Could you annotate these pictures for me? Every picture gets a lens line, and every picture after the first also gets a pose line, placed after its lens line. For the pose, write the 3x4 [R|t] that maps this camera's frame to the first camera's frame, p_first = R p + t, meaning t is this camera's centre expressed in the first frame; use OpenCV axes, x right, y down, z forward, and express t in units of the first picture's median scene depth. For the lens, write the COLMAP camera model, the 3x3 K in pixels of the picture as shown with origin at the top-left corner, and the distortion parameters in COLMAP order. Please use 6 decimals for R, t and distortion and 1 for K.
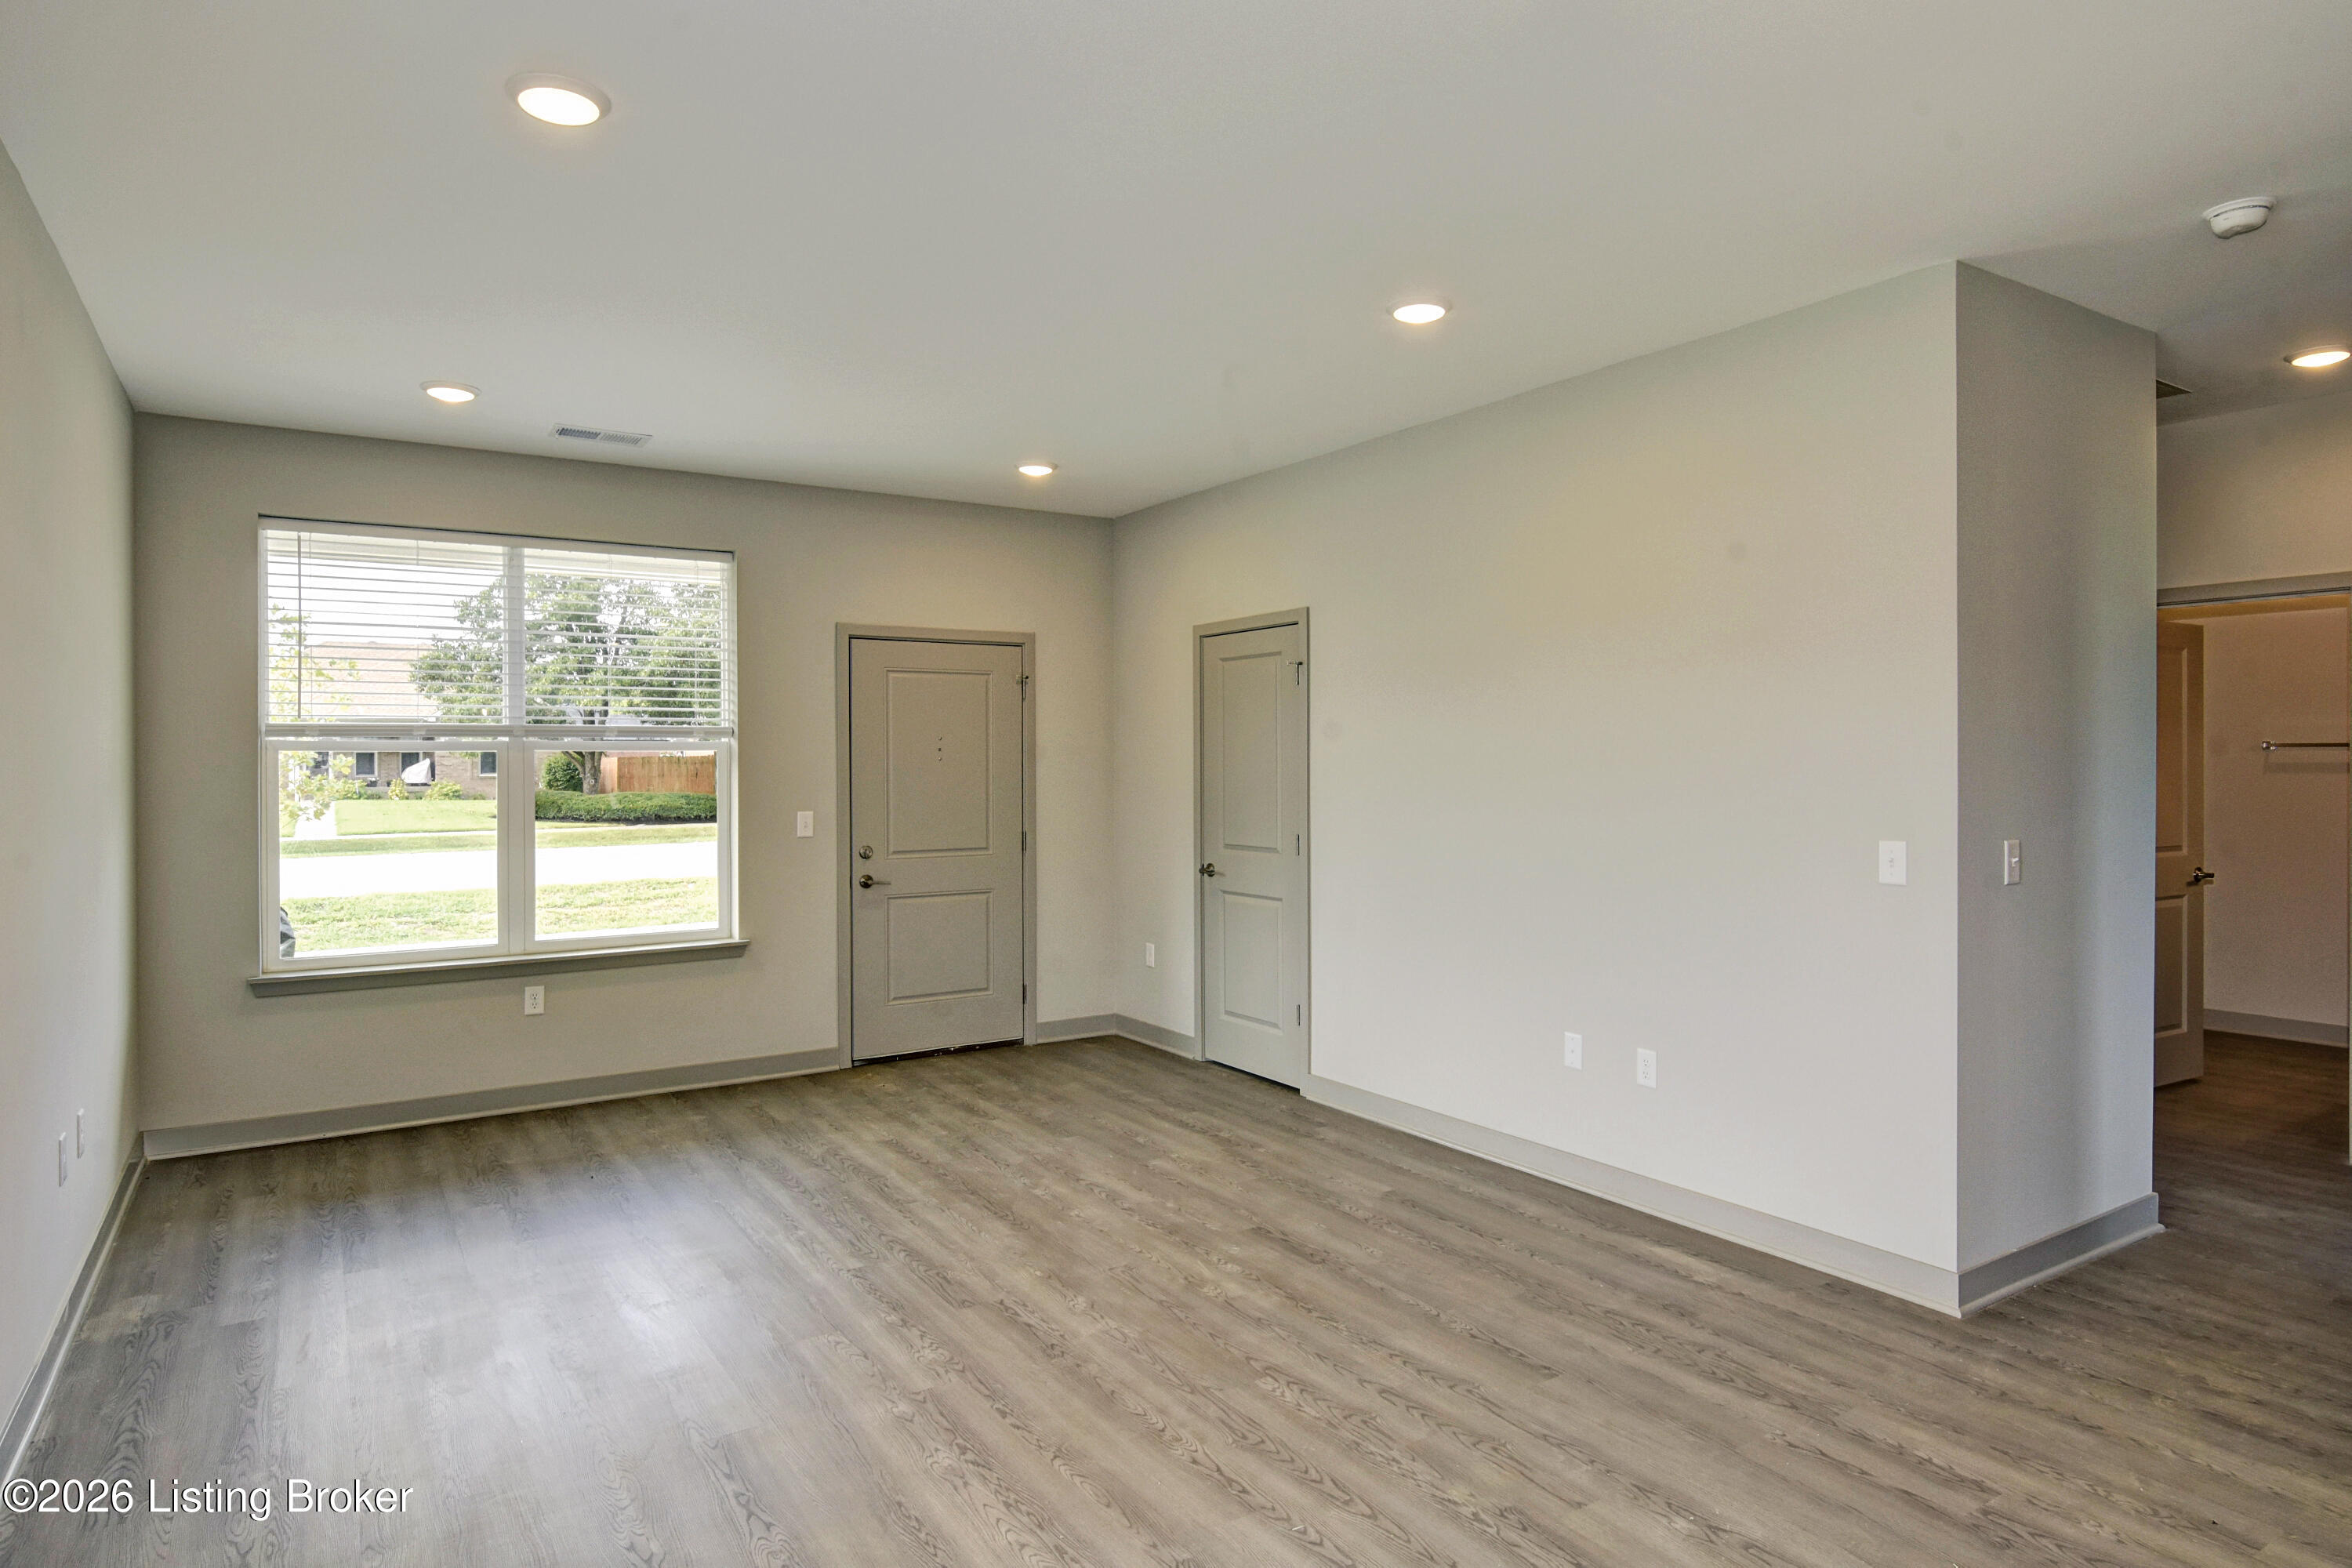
lens RADIAL K [[1339.2, 0, 1183.6], [0, 1339.2, 759.1], [0, 0, 1]] dist [0.002482, -0.001955]
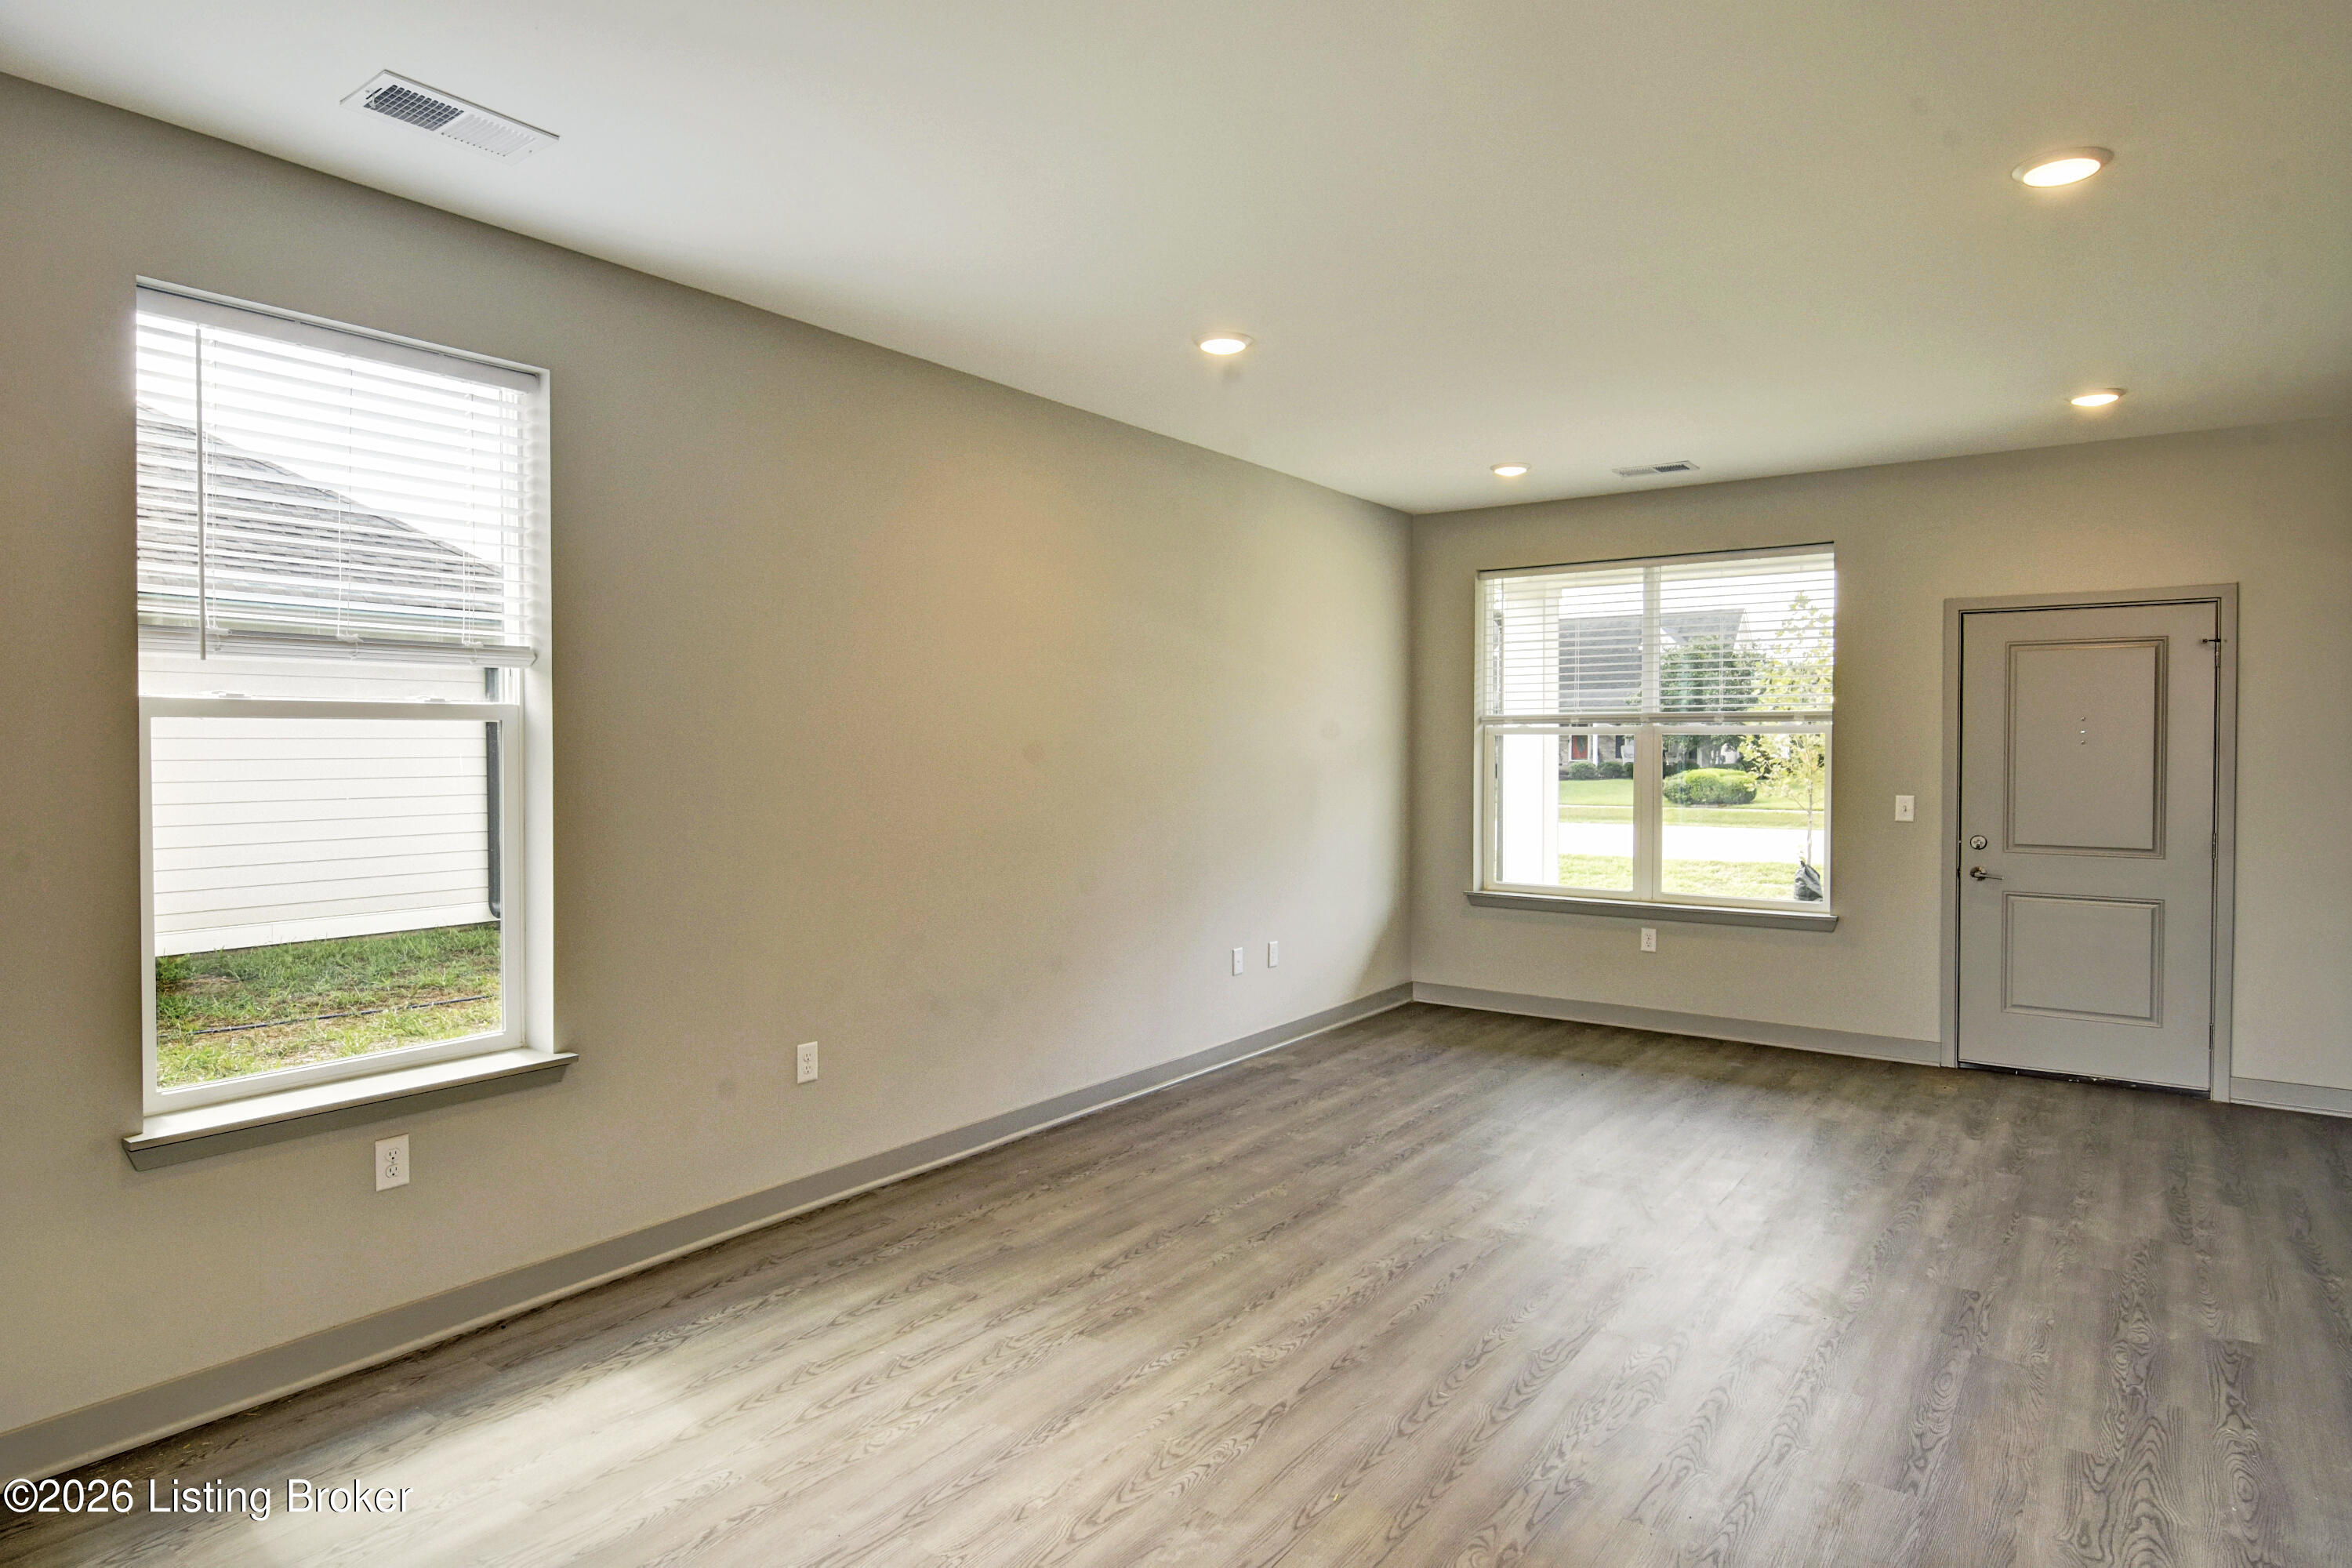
lens RADIAL K [[1352.6, 0, 1176.7], [0, 1352.6, 760.5], [0, 0, 1]] dist [0.000431, -0.004164]
pose [[0.360483, 0.016367, -0.932622, 0.821309], [-0.004685, 0.999865, 0.015737, 0.000789], [0.932754, -0.001304, 0.360511, 0.266006]]
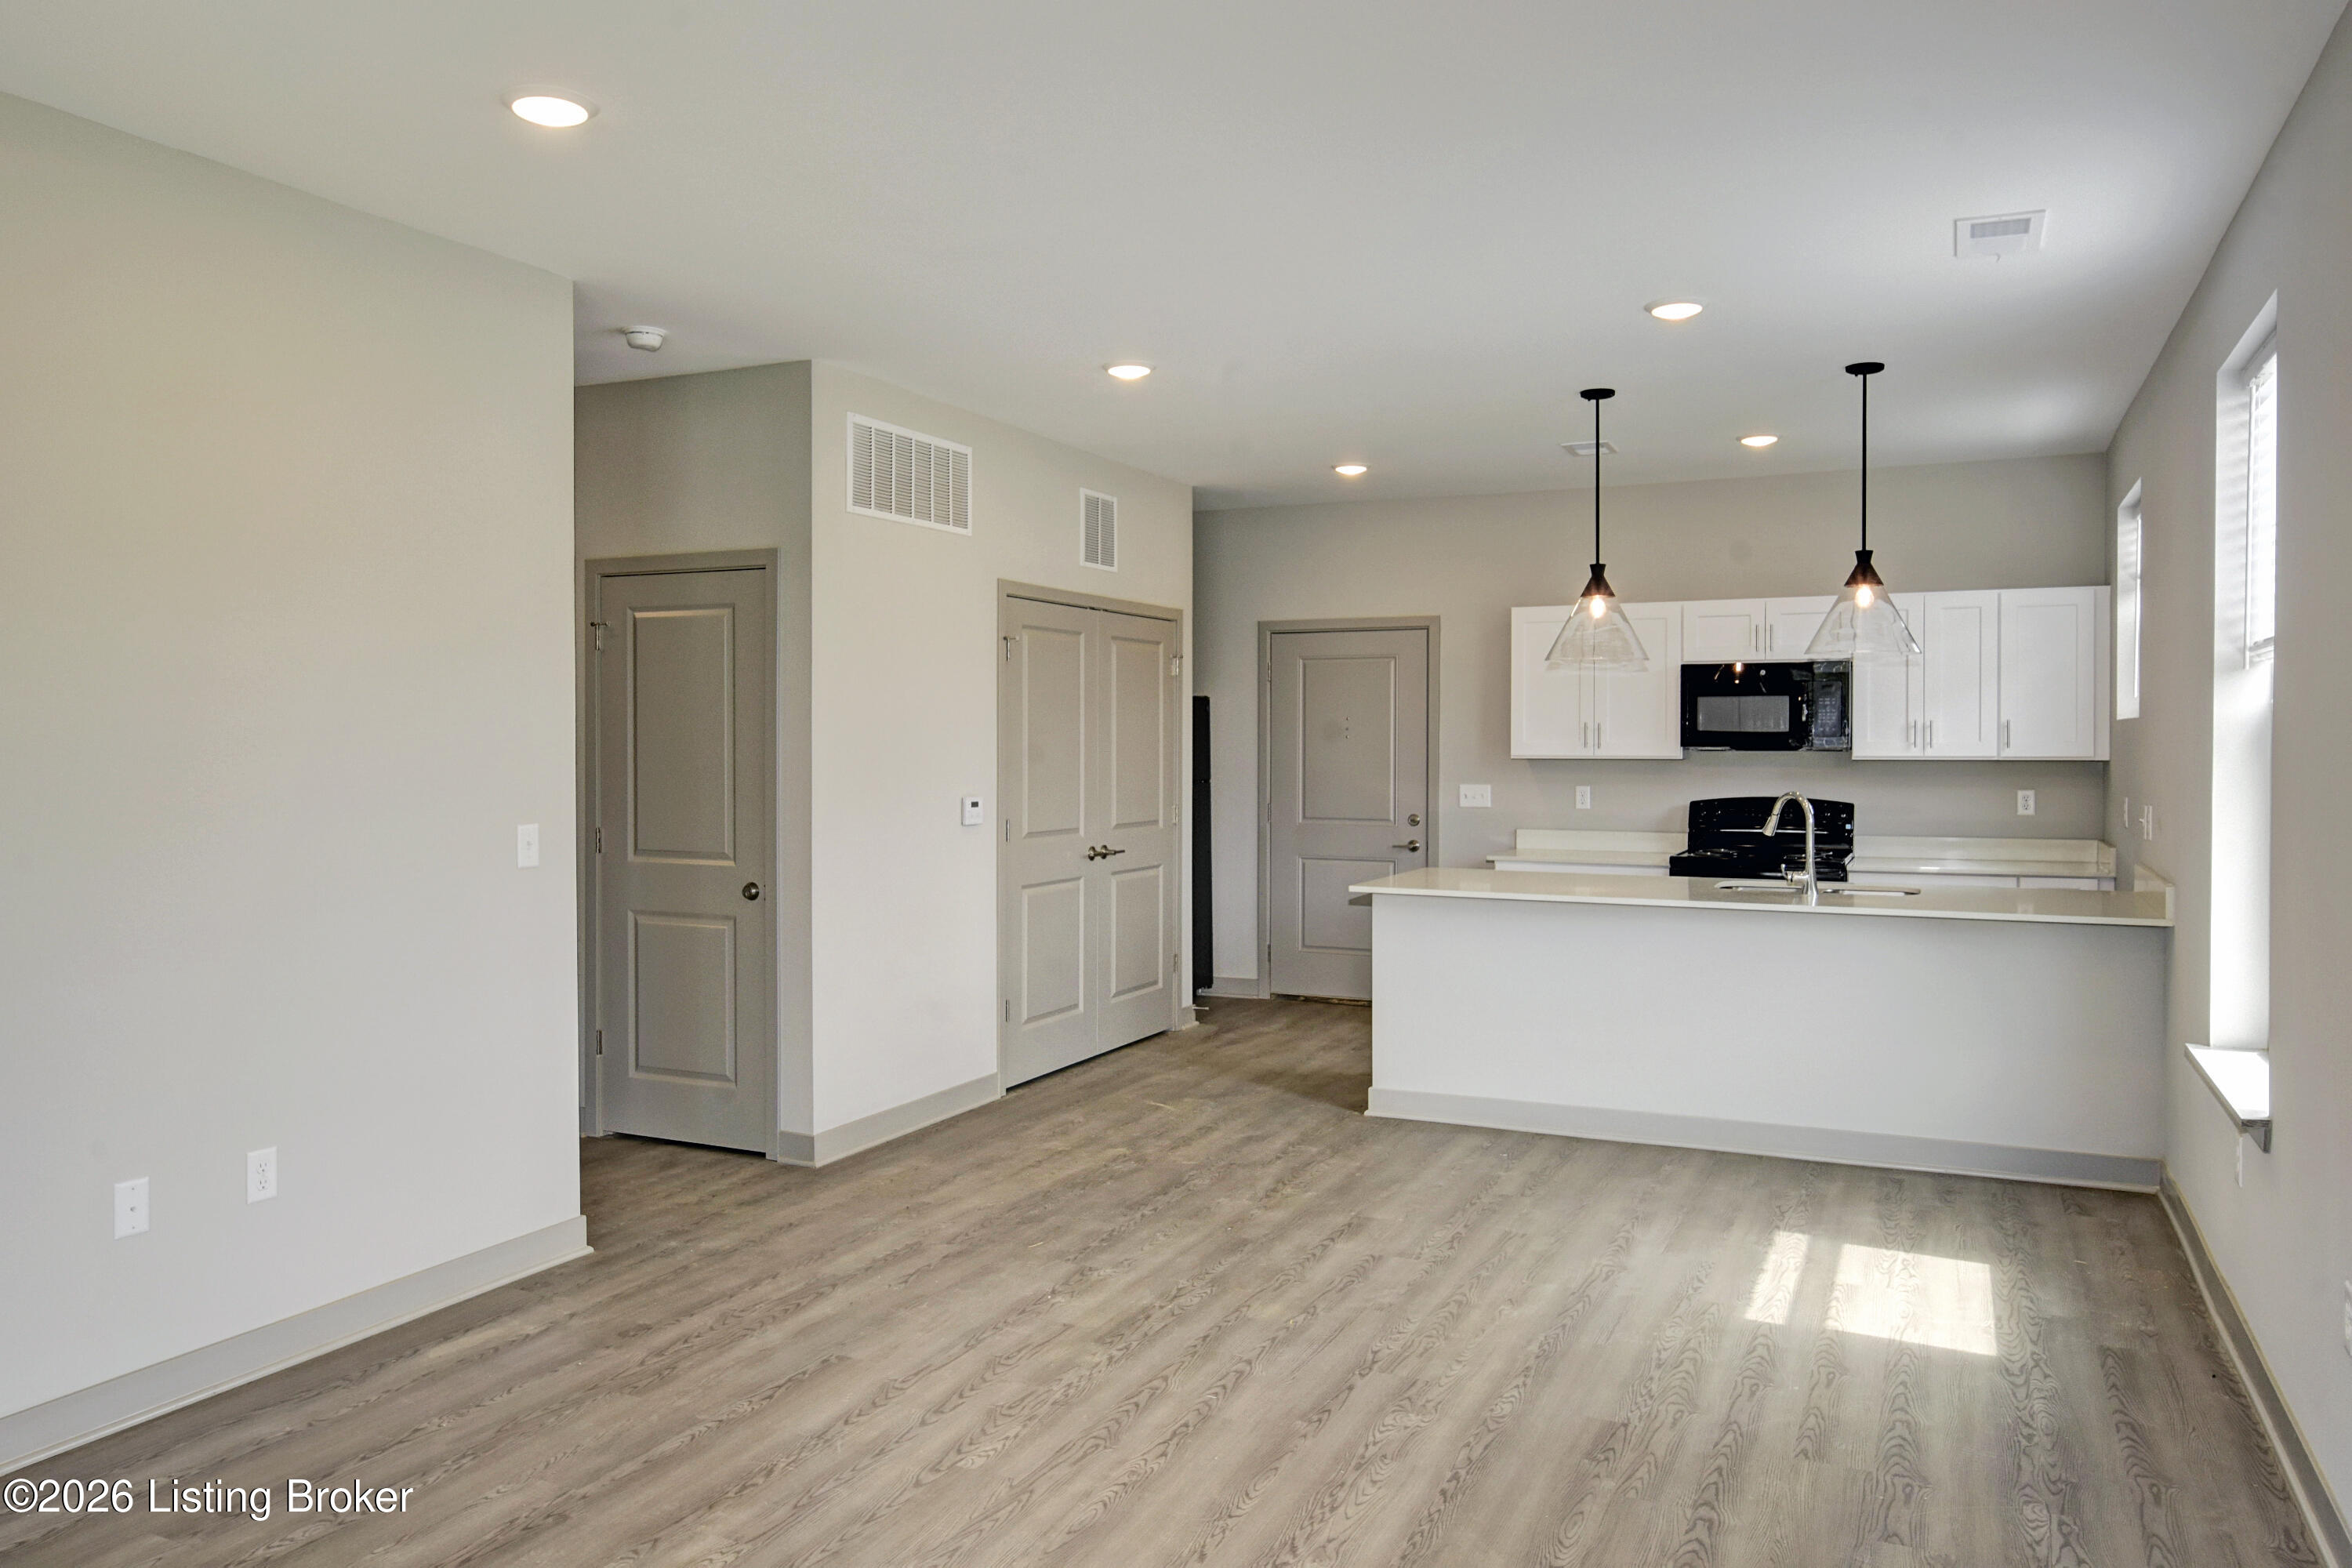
lens RADIAL K [[1642.3, 0, 1180.5], [0, 1642.3, 762.0], [0, 0, 1]] dist [-0.000449, 0.000137]
pose [[-0.525636, -0.006309, 0.850686, -0.832887], [0.005033, 0.999932, 0.010526, 0.004749], [-0.850695, 0.009814, -0.525568, 1.323903]]
